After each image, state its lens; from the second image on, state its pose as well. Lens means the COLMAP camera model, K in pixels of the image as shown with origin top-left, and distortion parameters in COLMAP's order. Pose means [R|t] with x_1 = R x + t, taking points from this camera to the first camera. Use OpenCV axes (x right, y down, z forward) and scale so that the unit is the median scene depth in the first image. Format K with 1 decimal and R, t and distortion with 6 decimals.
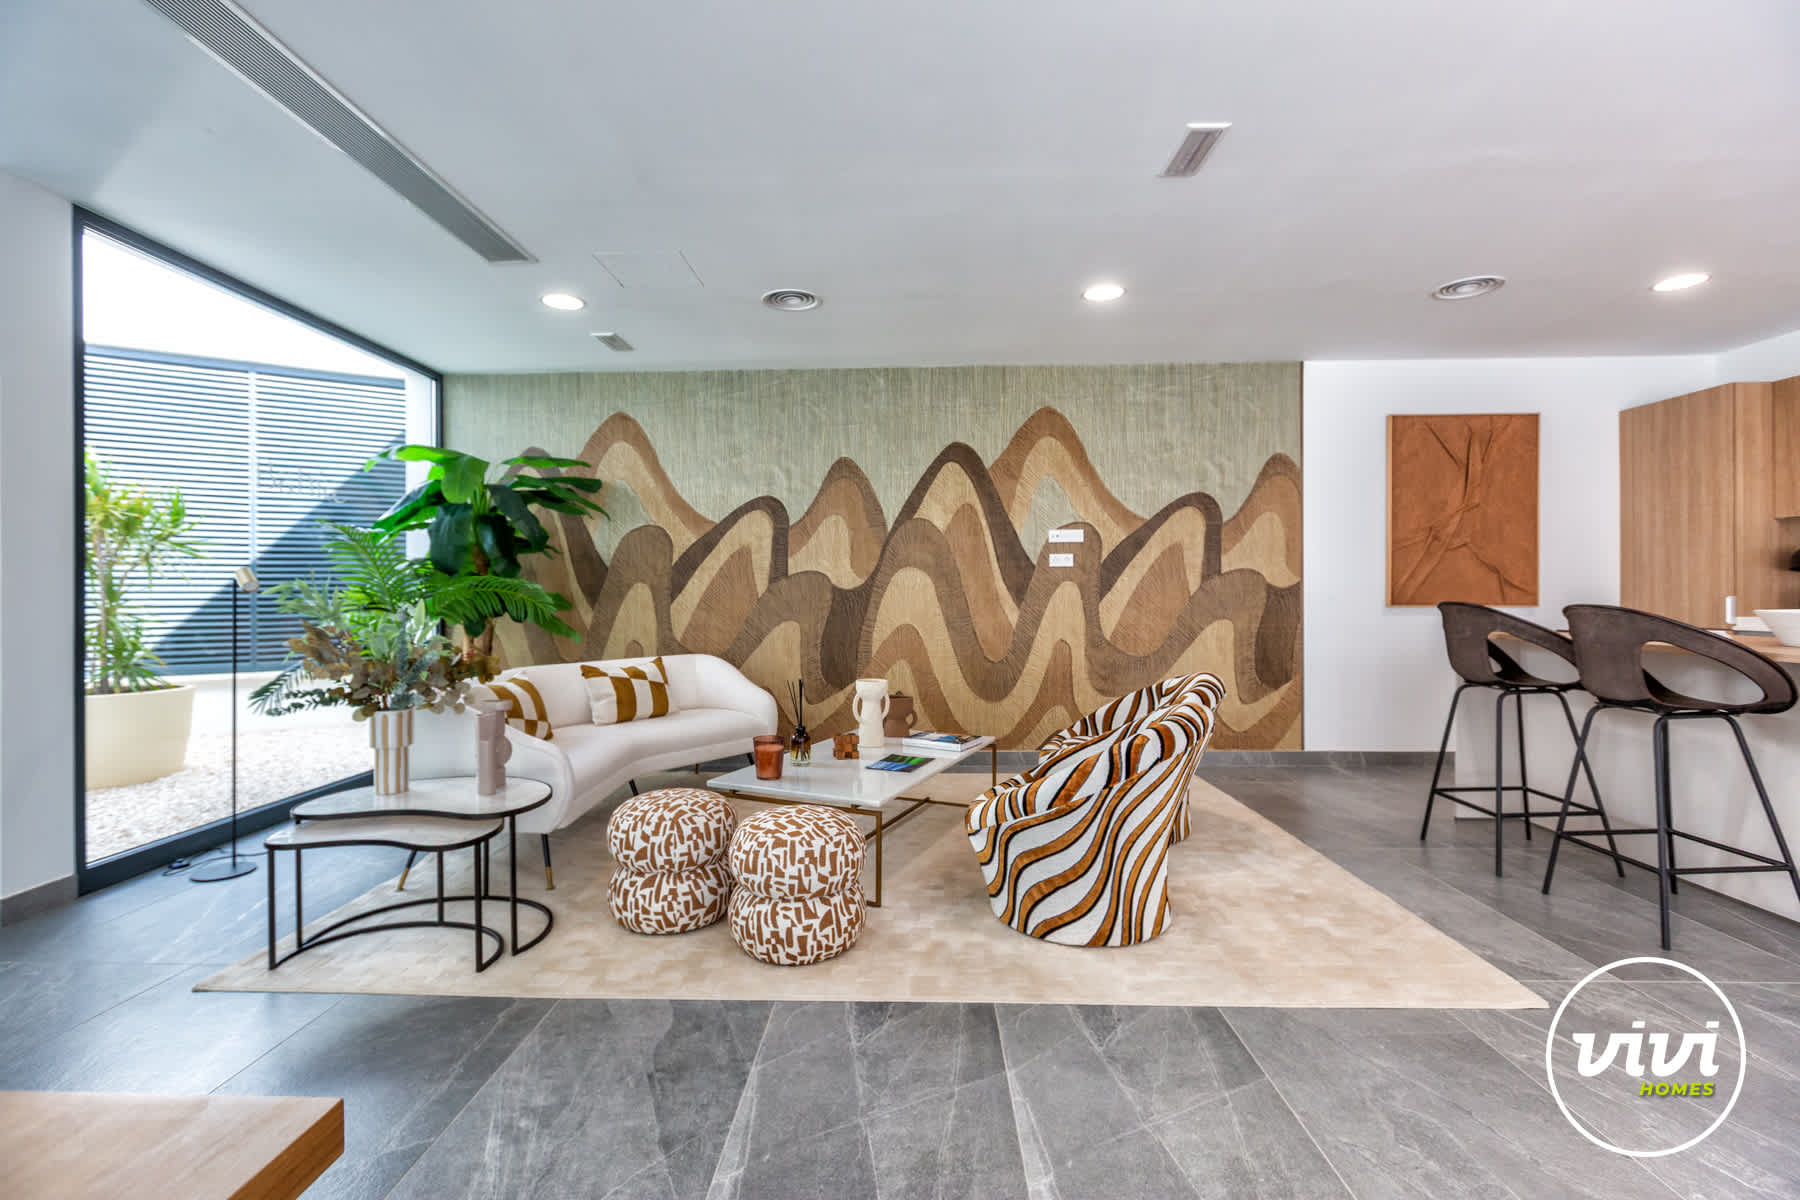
lens RADIAL K [[834.6, 0, 896.7], [0, 834.6, 594.1], [0, 0, 1]] dist [0.001056, -0.001819]
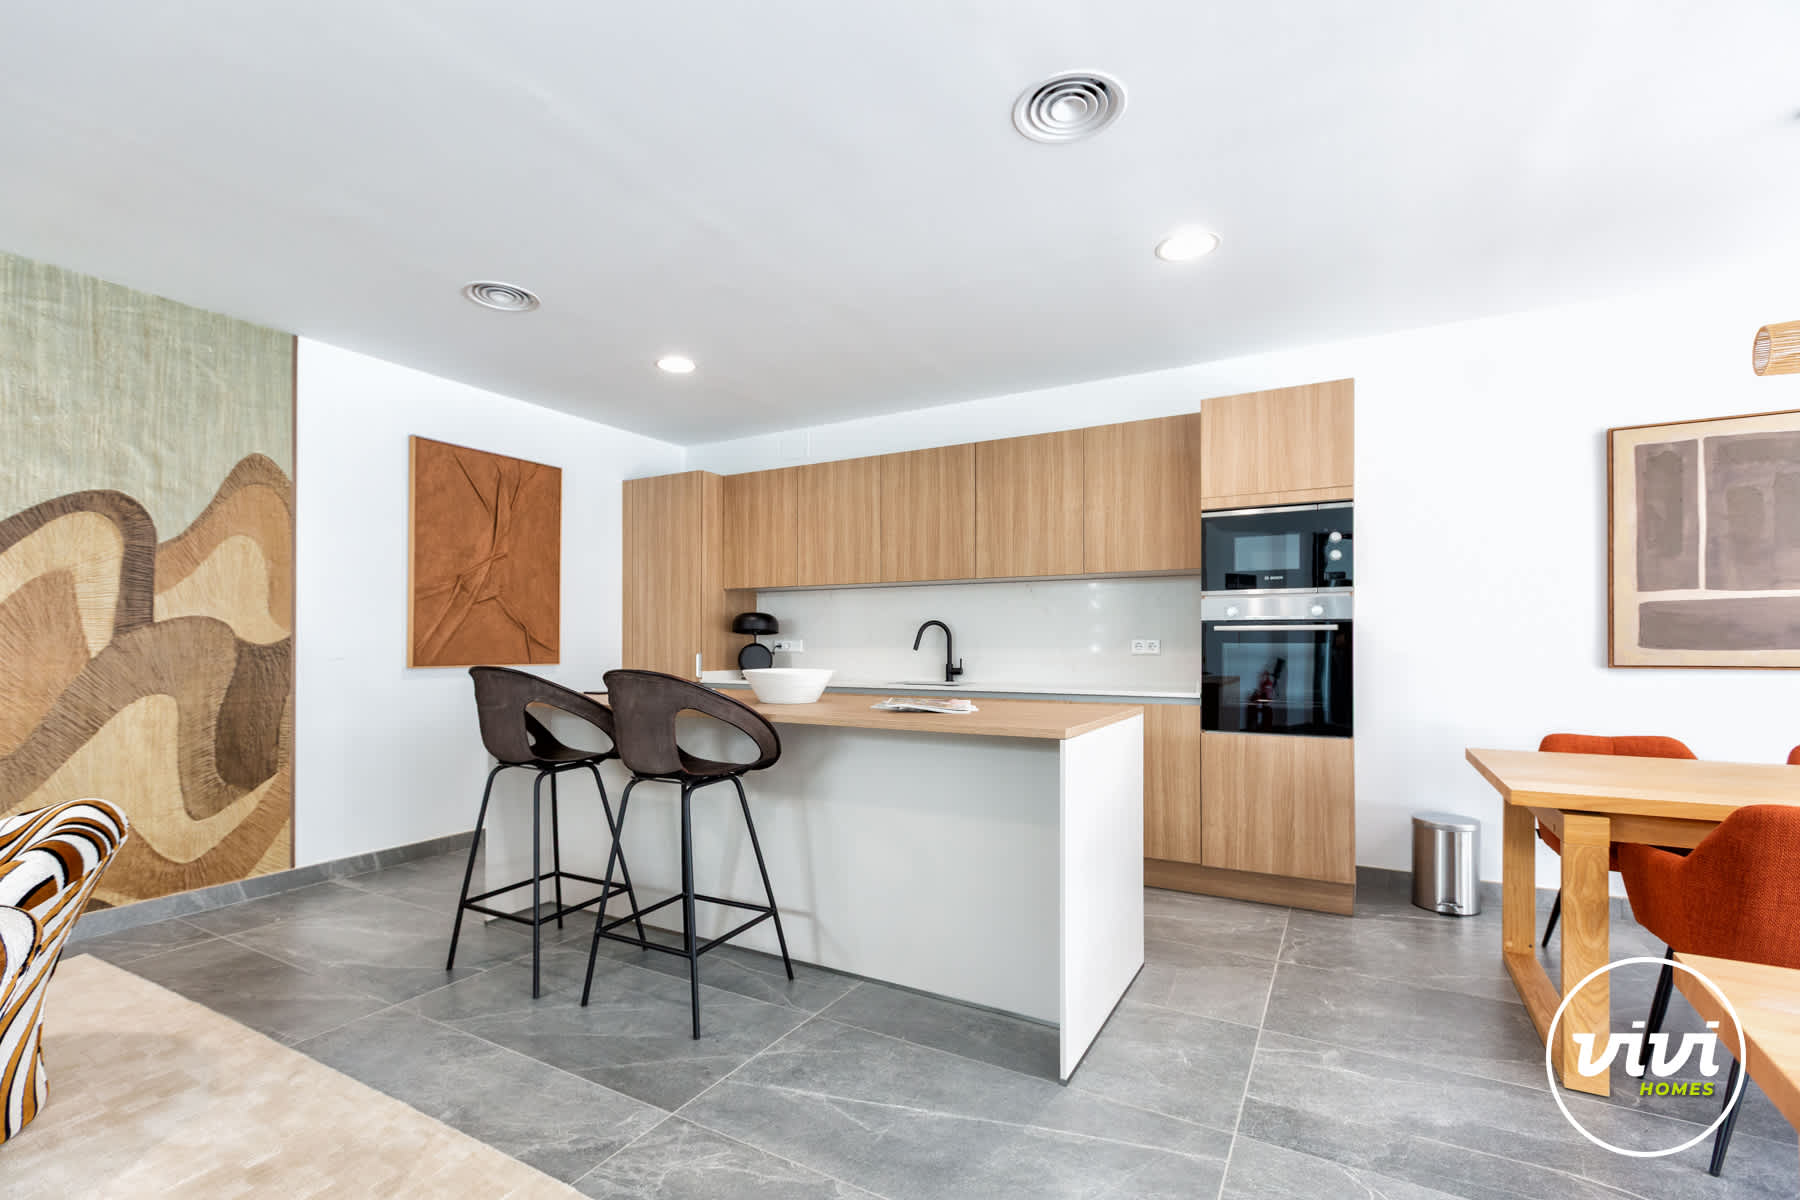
lens RADIAL K [[834.6, 0, 861.3], [0, 834.6, 640.5], [0, 0, 1]] dist [0.001056, -0.001819]
pose [[0.519082, 0.007000, 0.854696, 0.123739], [-0.002196, 0.999974, -0.006857, -0.007991], [-0.854722, 0.001682, 0.519084, 0.204056]]
